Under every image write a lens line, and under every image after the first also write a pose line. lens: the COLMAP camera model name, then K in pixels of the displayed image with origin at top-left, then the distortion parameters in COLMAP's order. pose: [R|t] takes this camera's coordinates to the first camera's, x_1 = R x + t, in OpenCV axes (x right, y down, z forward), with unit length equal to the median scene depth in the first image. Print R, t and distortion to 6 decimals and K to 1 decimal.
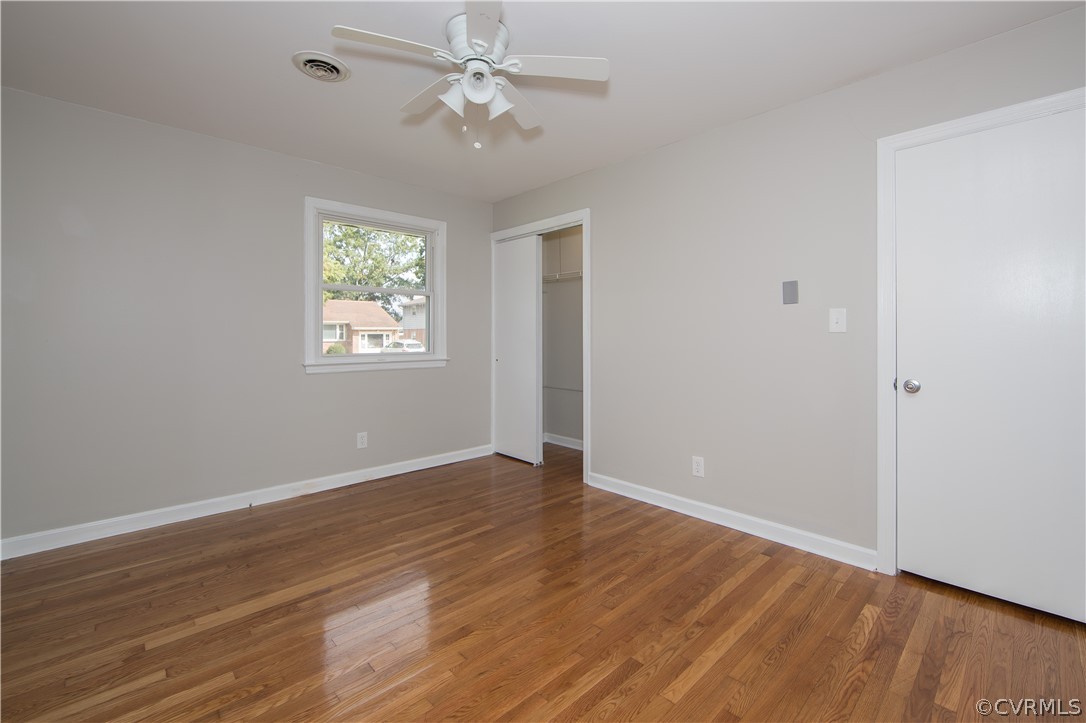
lens RADIAL K [[464.4, 0, 542.2], [0, 464.4, 328.6], [0, 0, 1]] dist [-0.002820, -0.000224]
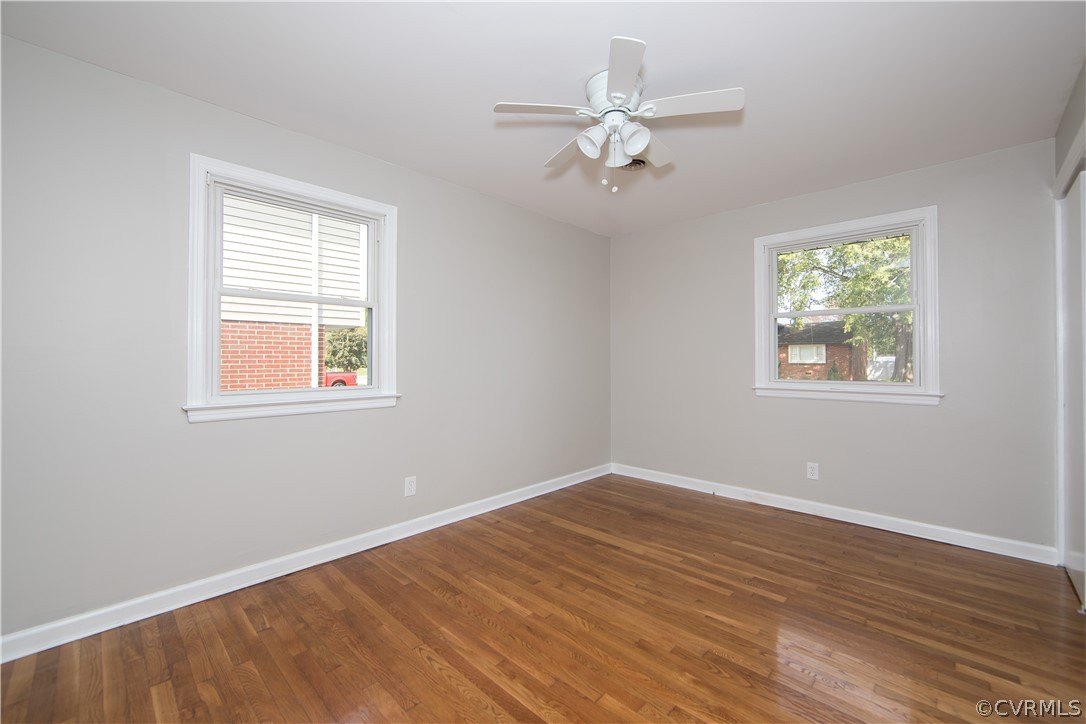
lens RADIAL K [[437.5, 0, 544.9], [0, 437.5, 365.1], [0, 0, 1]] dist [-0.005783, 0.000224]
pose [[0.061768, 0.011640, -0.998023, 0.593182], [0.016485, 0.999784, 0.012680, 0.020364], [0.997954, -0.017236, 0.061563, 0.573663]]
